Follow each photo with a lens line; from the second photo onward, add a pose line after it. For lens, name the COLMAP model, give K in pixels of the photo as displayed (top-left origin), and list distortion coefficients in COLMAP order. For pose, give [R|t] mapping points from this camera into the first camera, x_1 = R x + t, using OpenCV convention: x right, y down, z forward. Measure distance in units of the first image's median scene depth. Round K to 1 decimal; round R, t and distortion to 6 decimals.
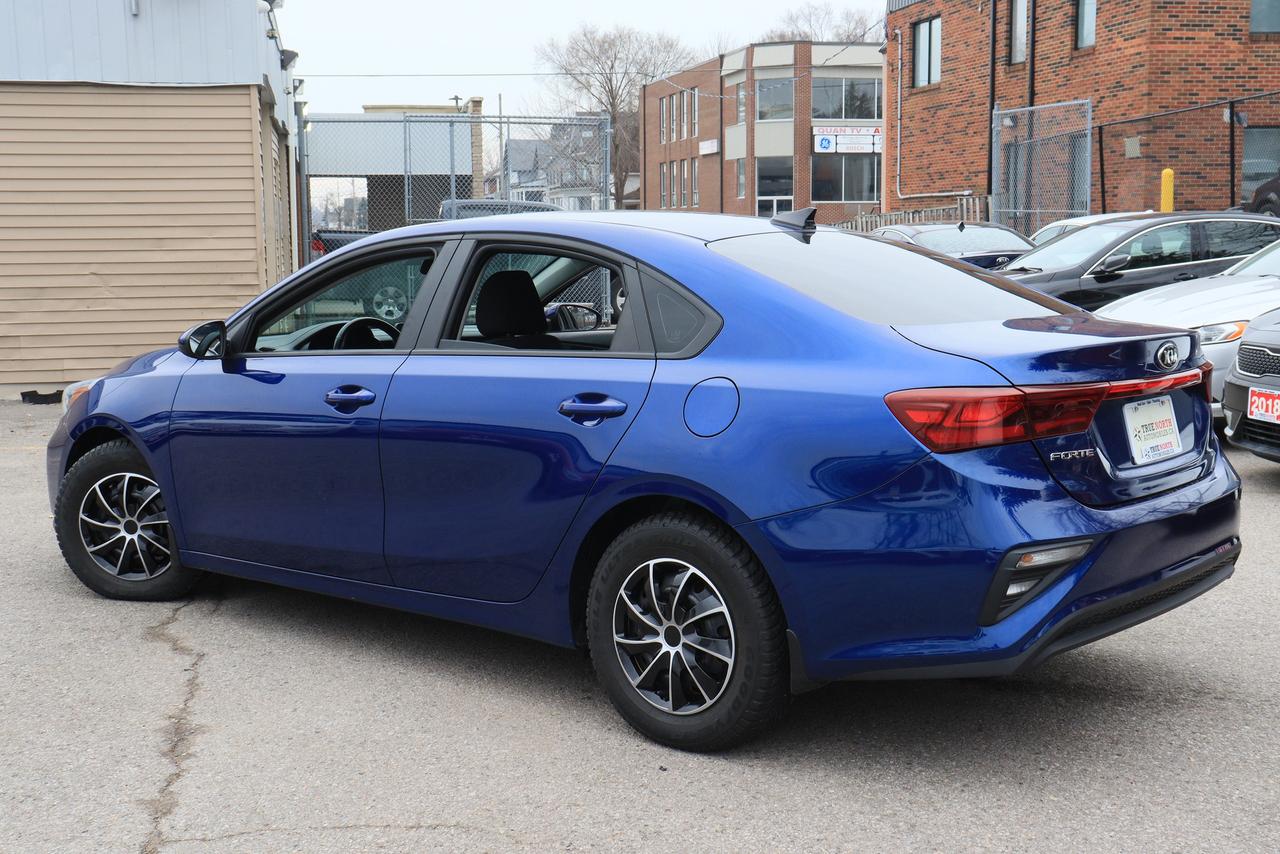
lens RADIAL K [[1549.7, 0, 634.6], [0, 1549.7, 426.3], [0, 0, 1]] dist [0.014024, 0.000000]
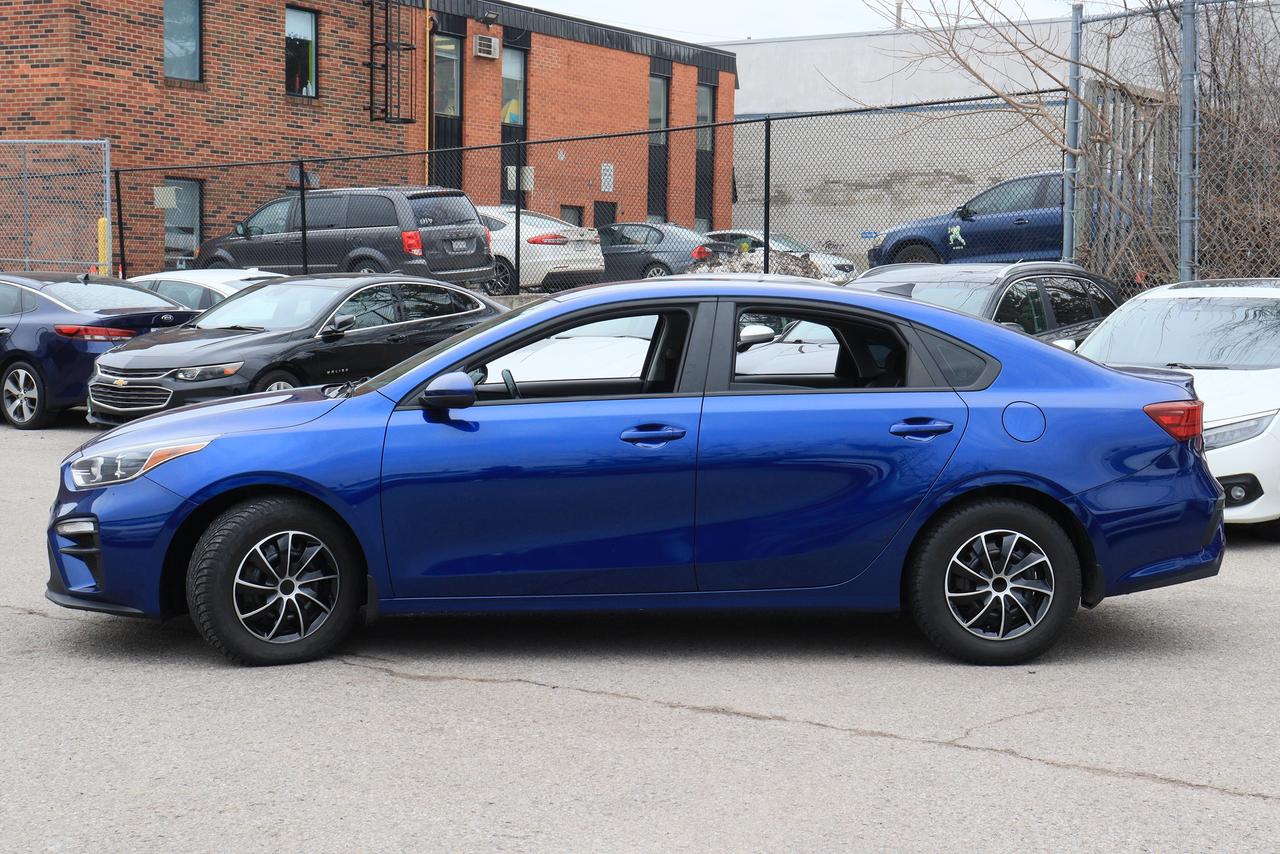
lens RADIAL K [[1899.1, 0, 637.4], [0, 1899.1, 427.5], [0, 0, 1]] dist [0.231863, 0.000000]
pose [[0.690045, -0.029092, 0.723181, -1.035030], [0.065185, 0.997629, -0.022066, 0.006192], [-0.720825, 0.062367, 0.690306, 0.012001]]
